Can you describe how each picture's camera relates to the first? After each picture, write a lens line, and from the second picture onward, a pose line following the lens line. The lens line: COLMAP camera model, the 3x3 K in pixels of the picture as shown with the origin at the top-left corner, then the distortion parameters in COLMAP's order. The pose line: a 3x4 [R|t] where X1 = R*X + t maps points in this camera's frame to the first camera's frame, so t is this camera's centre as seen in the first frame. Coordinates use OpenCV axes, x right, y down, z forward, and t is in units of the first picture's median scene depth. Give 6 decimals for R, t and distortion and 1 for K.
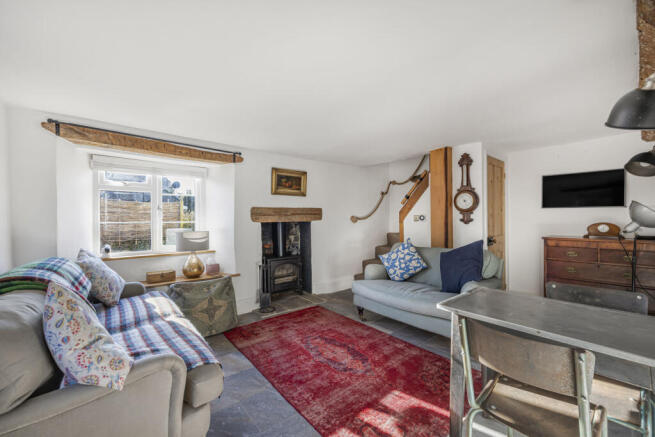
lens RADIAL K [[264.8, 0, 326.7], [0, 264.8, 218.9], [0, 0, 1]] dist [0.001466, 0.000072]
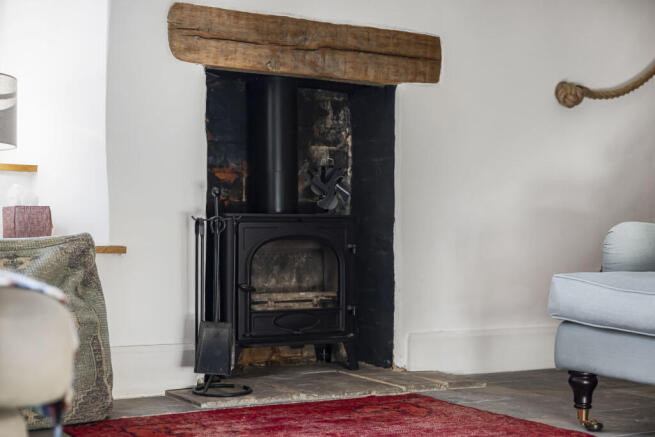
lens RADIAL K [[1085.1, 0, 326.5], [0, 1085.1, 220.6], [0, 0, 1]] dist [0.016526, 0.000000]
pose [[0.991662, 0.021236, -0.127106, 0.012021], [-0.022647, 0.999697, -0.009670, 0.186504], [0.126862, 0.012468, 0.991842, -0.057720]]
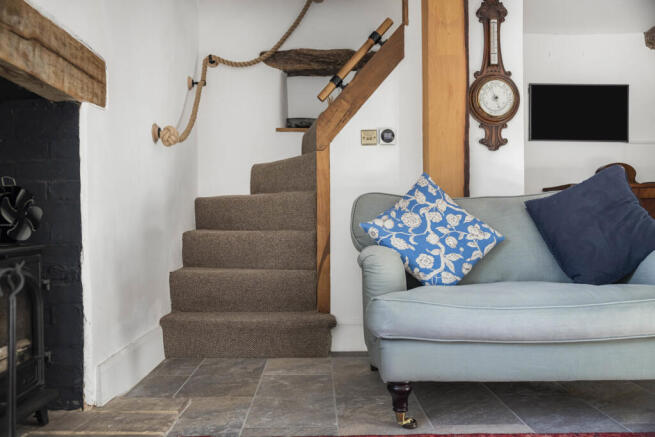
lens RADIAL K [[539.1, 0, 325.0], [0, 539.1, 220.0], [0, 0, 1]] dist [-0.007774, 0.004468]
pose [[0.625725, 0.011170, 0.779964, -0.364034], [0.003270, 0.999851, -0.016943, 0.151803], [-0.780037, 0.013152, 0.625596, 0.647836]]
